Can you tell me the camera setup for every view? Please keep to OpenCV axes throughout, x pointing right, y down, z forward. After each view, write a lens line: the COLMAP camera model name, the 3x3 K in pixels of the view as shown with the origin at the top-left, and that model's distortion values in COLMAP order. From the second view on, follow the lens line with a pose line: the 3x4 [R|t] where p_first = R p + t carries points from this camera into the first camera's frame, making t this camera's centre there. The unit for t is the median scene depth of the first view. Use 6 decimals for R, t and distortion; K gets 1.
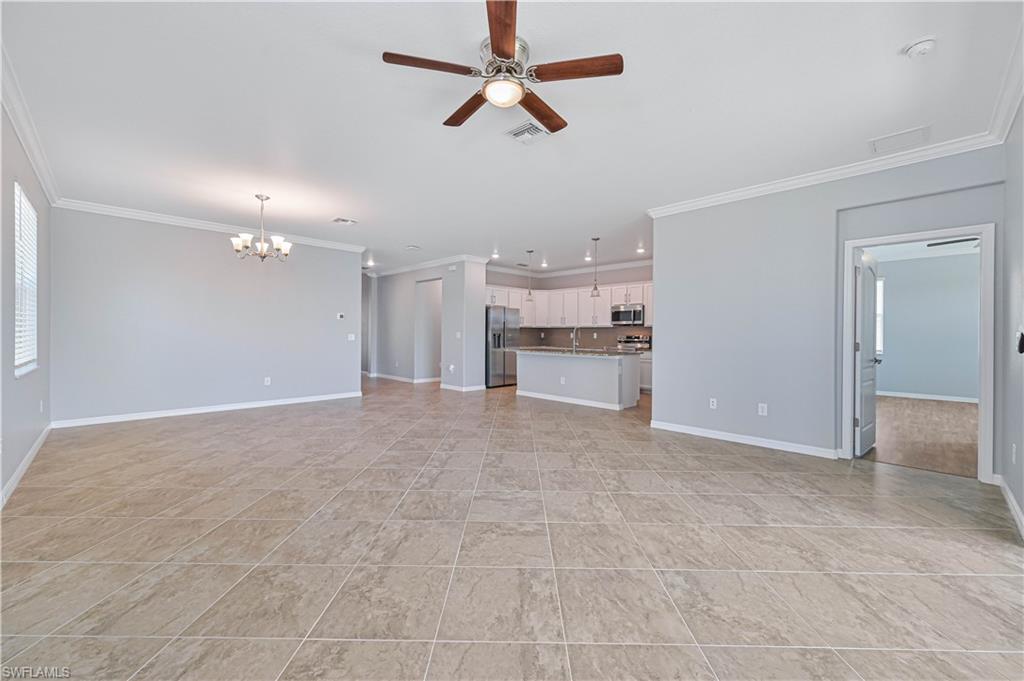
lens RADIAL K [[414.0, 0, 510.7], [0, 414.0, 331.1], [0, 0, 1]] dist [0.001873, -0.000007]
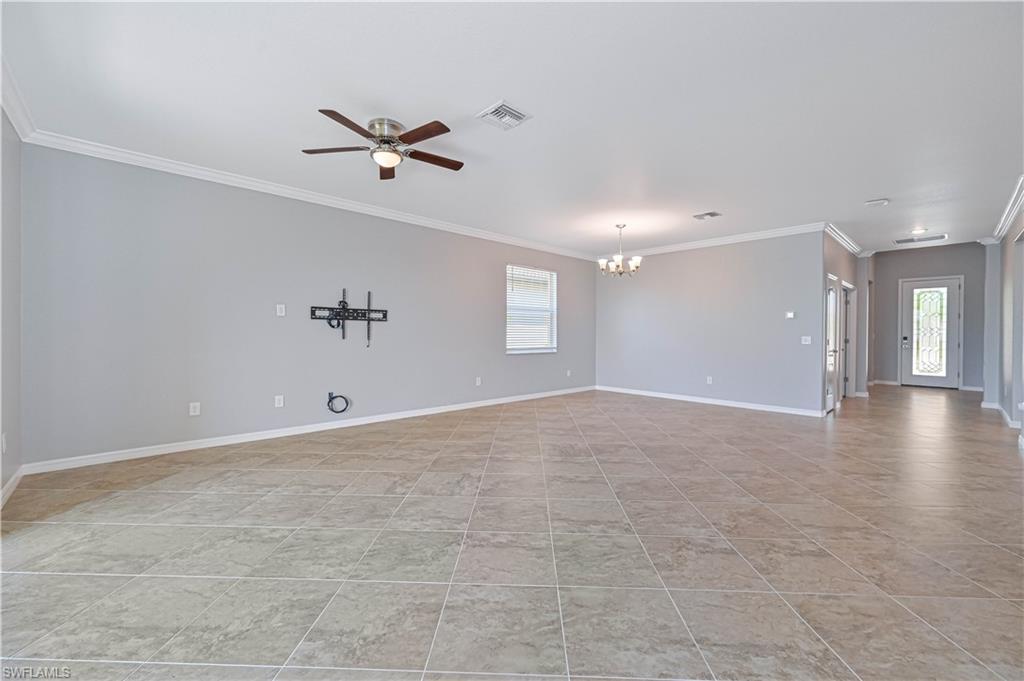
lens RADIAL K [[418.0, 0, 525.2], [0, 418.0, 338.6], [0, 0, 1]] dist [-0.000702, -0.000039]
pose [[-0.015290, 0.008043, -0.999851, 1.081589], [0.000364, 0.999968, 0.008038, 0.011199], [0.999883, -0.000241, -0.015292, 1.172500]]
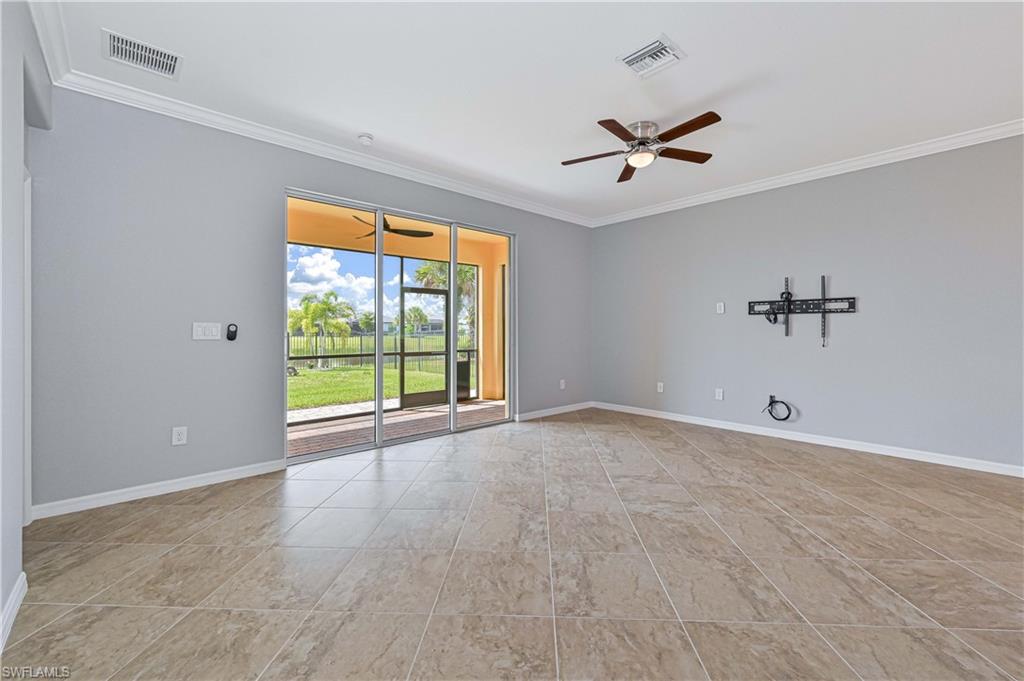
lens RADIAL K [[425.0, 0, 495.8], [0, 425.0, 328.3], [0, 0, 1]] dist [0.000774, -0.000071]
pose [[-0.996996, -0.003222, 0.077383, 0.287260], [-0.004088, 0.999931, -0.011039, 0.019545], [-0.077342, -0.011322, -0.996940, 1.973926]]
